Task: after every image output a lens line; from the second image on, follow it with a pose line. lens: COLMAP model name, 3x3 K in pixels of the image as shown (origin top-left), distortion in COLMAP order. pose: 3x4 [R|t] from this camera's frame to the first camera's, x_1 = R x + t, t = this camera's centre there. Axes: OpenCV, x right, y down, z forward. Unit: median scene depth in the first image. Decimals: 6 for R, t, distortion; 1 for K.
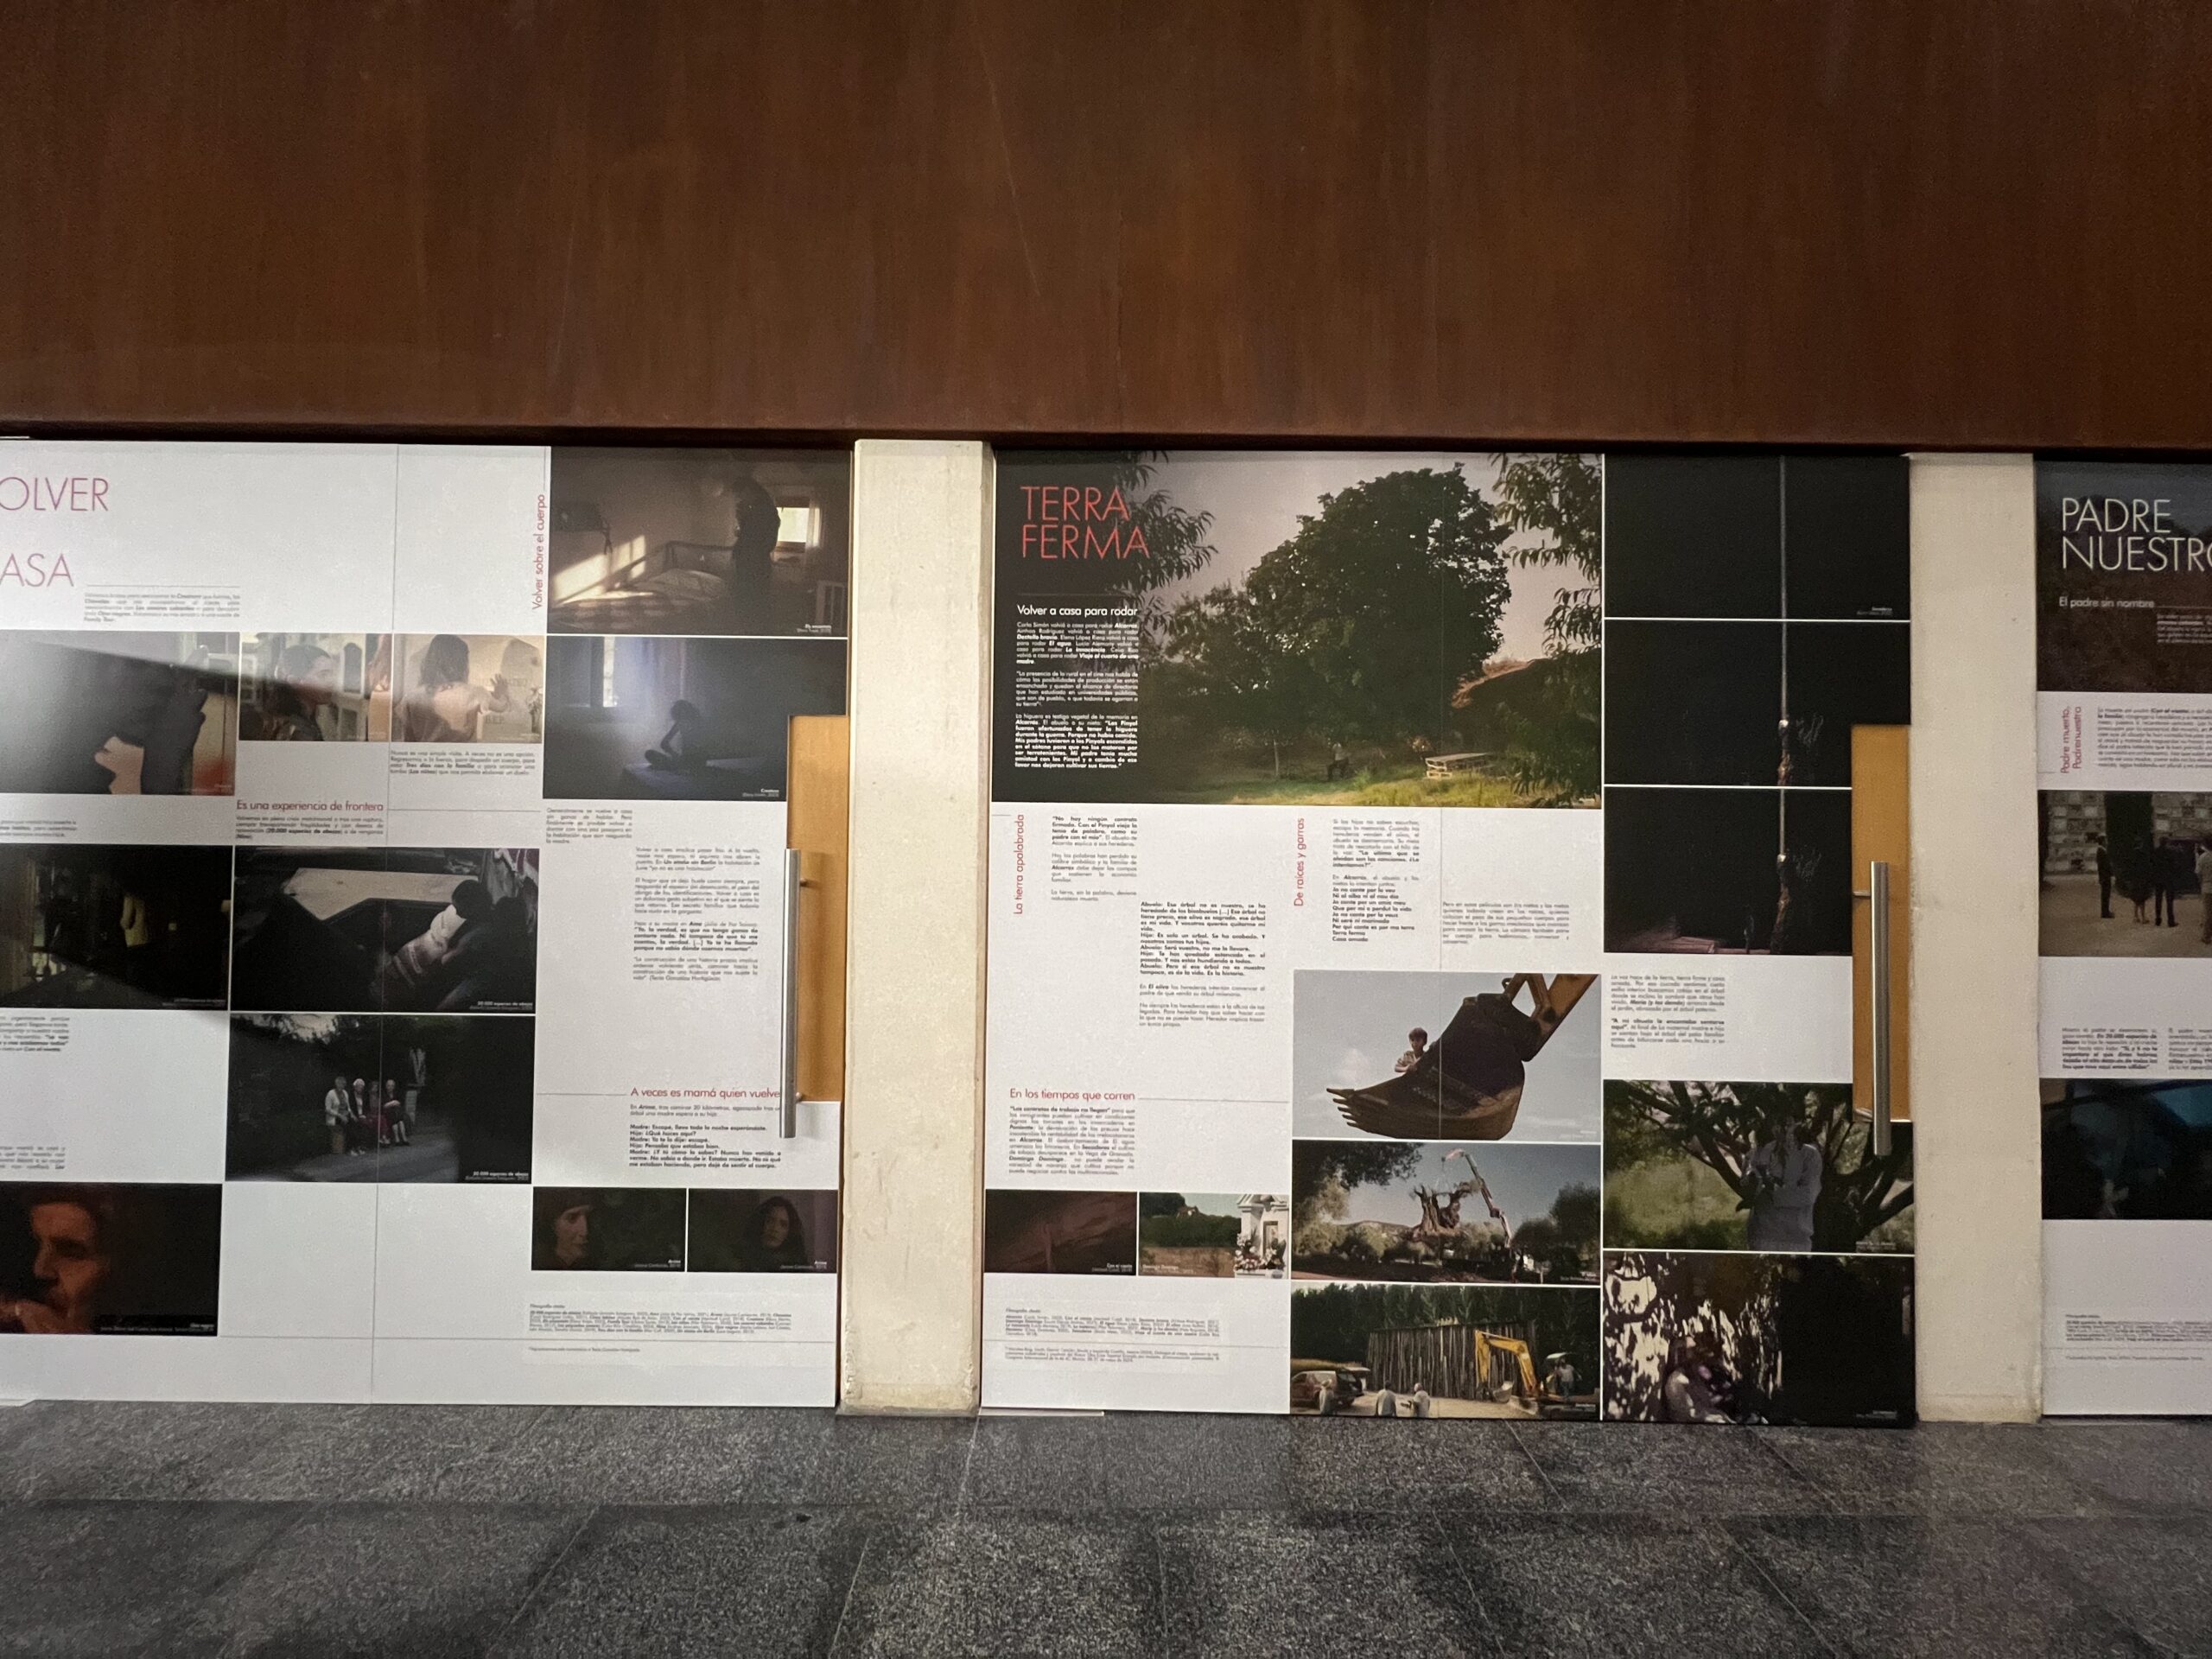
lens RADIAL K [[880.7, 0, 1097.7], [0, 880.7, 822.5], [0, 0, 1]] dist [-0.001196, -0.000178]
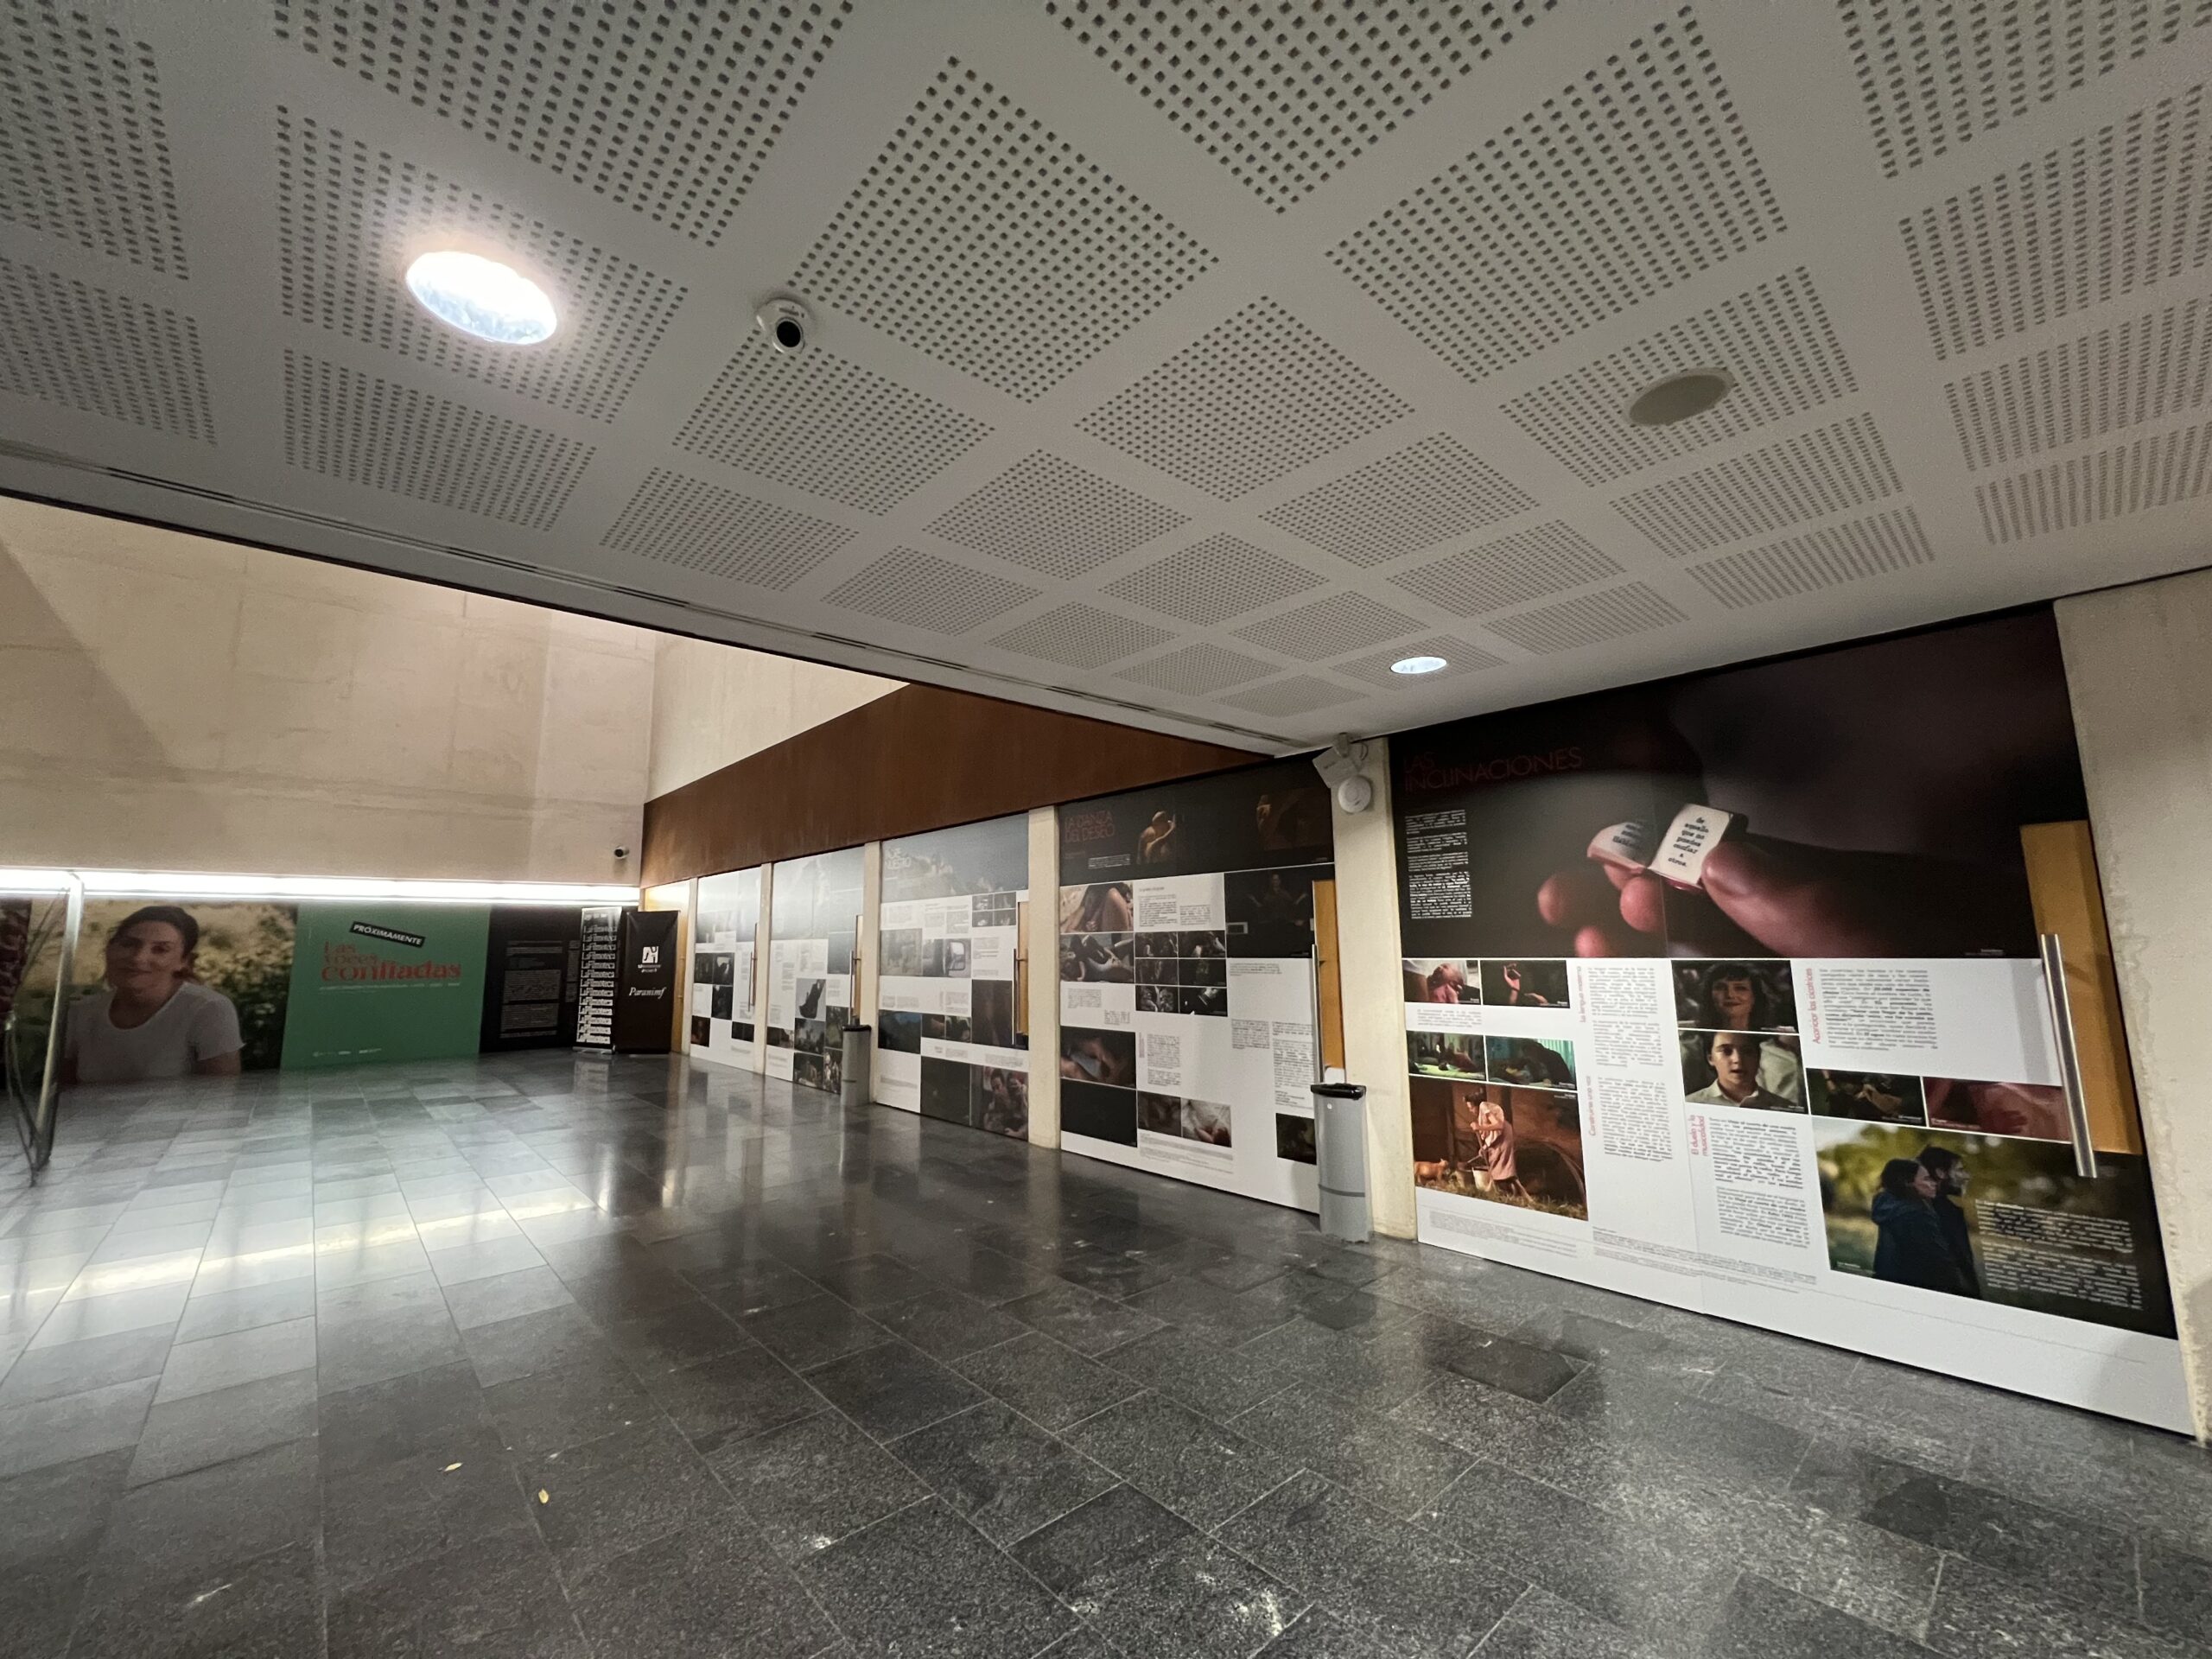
lens RADIAL K [[880.7, 0, 1097.7], [0, 880.7, 822.5], [0, 0, 1]] dist [-0.001196, -0.000178]
pose [[0.667544, -0.123374, -0.734278, 4.376058], [0.031892, 0.990009, -0.137349, 0.051839], [0.743887, 0.068268, 0.664809, -0.813054]]
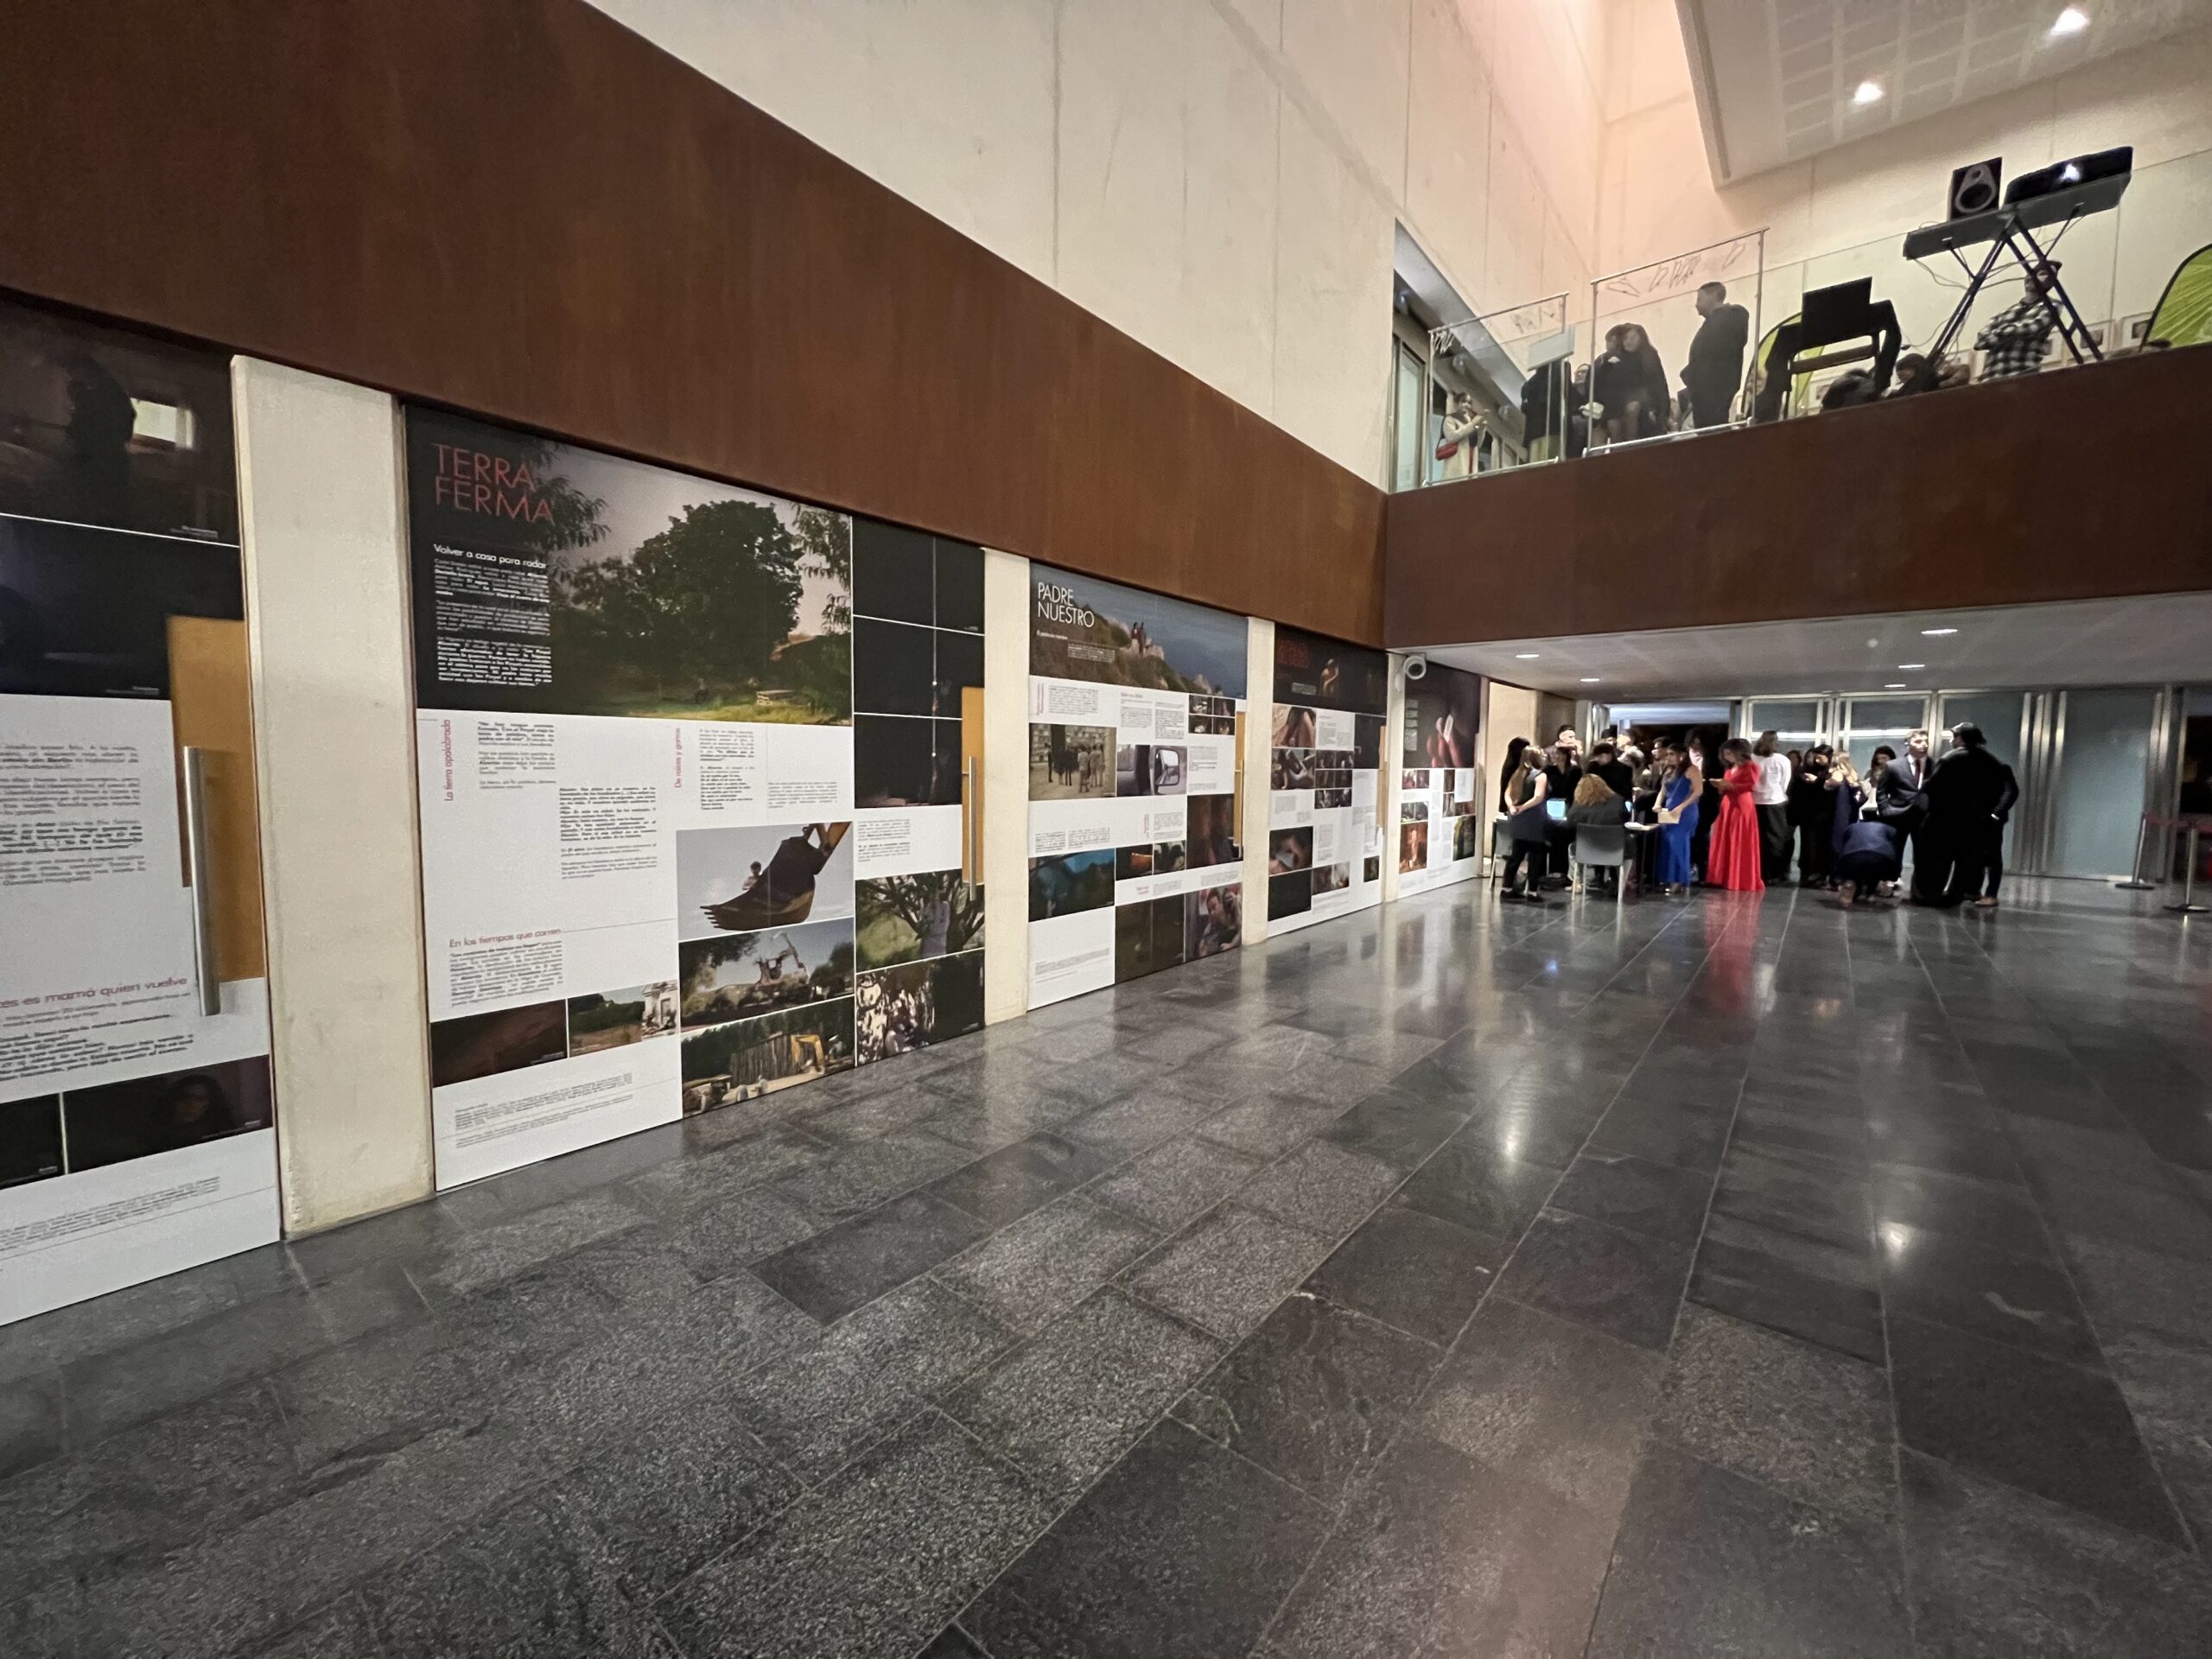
lens RADIAL K [[880.7, 0, 1097.7], [0, 880.7, 822.5], [0, 0, 1]] dist [-0.001196, -0.000178]
pose [[0.641345, -0.059200, 0.764966, -0.456579], [-0.016710, 0.995705, 0.091067, 0.006745], [-0.767071, -0.071188, 0.637600, -0.492025]]
